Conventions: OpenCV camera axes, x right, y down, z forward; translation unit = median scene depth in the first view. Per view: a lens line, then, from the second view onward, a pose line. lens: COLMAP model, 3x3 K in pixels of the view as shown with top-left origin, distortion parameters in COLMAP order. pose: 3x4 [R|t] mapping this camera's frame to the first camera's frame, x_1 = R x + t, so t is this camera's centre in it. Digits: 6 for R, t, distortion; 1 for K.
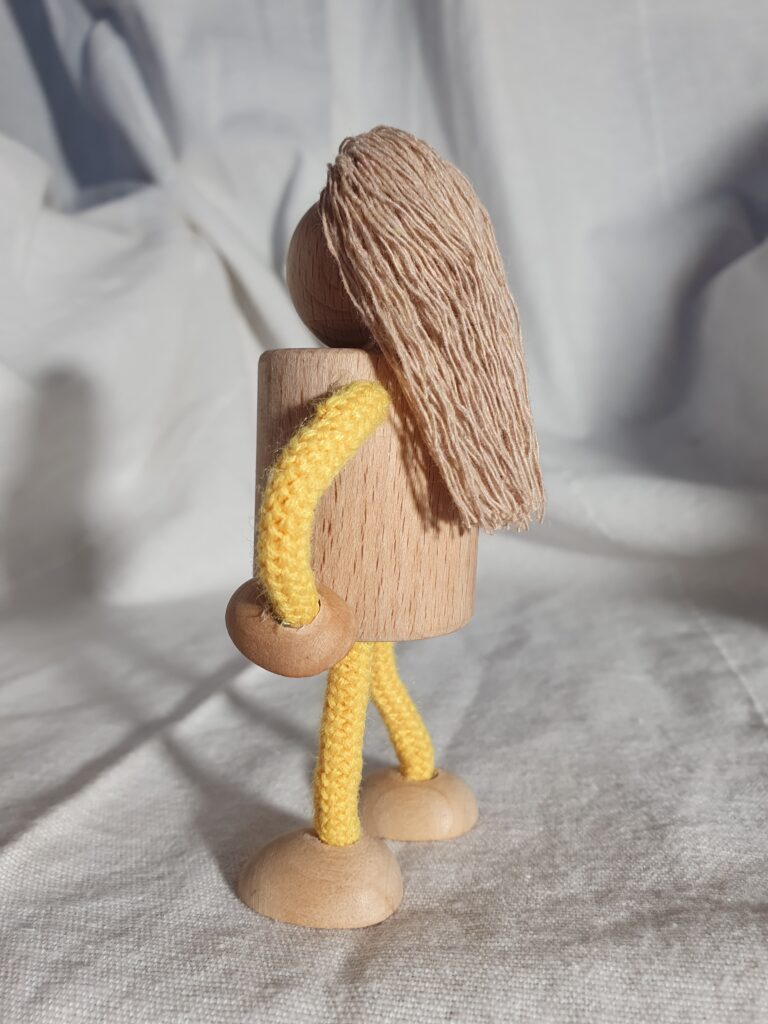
lens RADIAL K [[890.4, 0, 381.3], [0, 890.4, 511.2], [0, 0, 1]] dist [-0.094843, 0.082962]
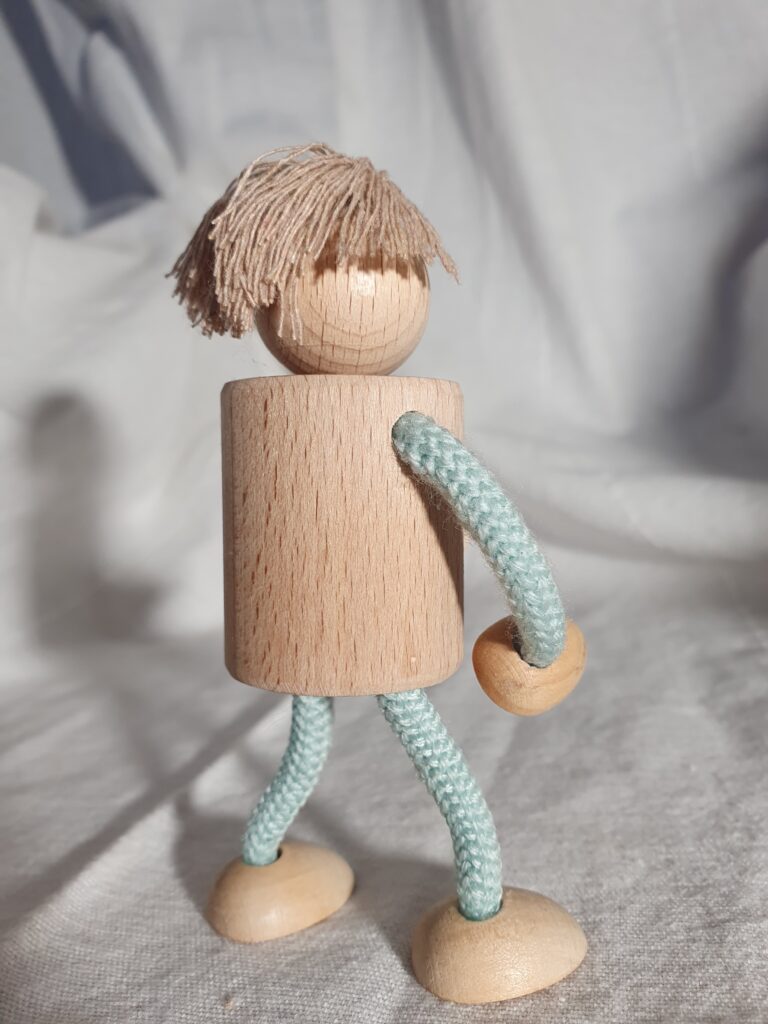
lens RADIAL K [[890.4, 0, 394.2], [0, 890.4, 516.8], [0, 0, 1]] dist [-0.094843, 0.082962]
pose [[0.997171, -0.059929, -0.045382, 0.051642], [0.060529, 0.998095, 0.011975, -0.046189], [0.044578, -0.014688, 0.998898, 0.112580]]
